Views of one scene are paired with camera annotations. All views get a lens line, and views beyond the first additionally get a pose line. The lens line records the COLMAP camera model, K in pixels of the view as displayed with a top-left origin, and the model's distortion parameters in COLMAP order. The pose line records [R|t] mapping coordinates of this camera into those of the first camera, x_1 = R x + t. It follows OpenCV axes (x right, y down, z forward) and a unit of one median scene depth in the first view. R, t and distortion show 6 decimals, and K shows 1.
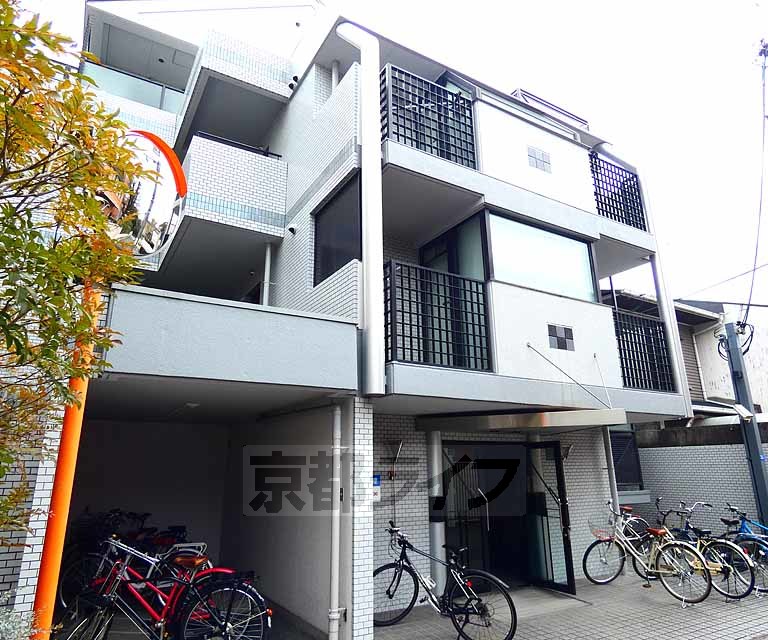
lens RADIAL K [[523.5, 0, 382.4], [0, 523.5, 322.2], [0, 0, 1]] dist [0.012464, 0.010294]
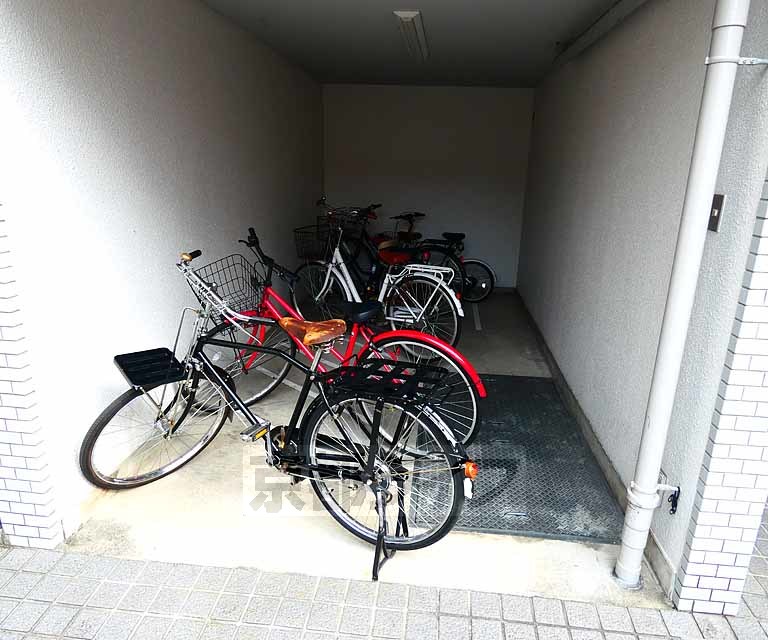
lens RADIAL K [[523.5, 0, 384.0], [0, 523.5, 318.4], [0, 0, 1]] dist [0.012464, 0.010294]
pose [[0.807412, 0.190440, -0.558407, -0.051203], [0.136895, 0.860169, 0.491292, 0.204847], [0.573887, -0.473118, 0.668441, 0.663822]]
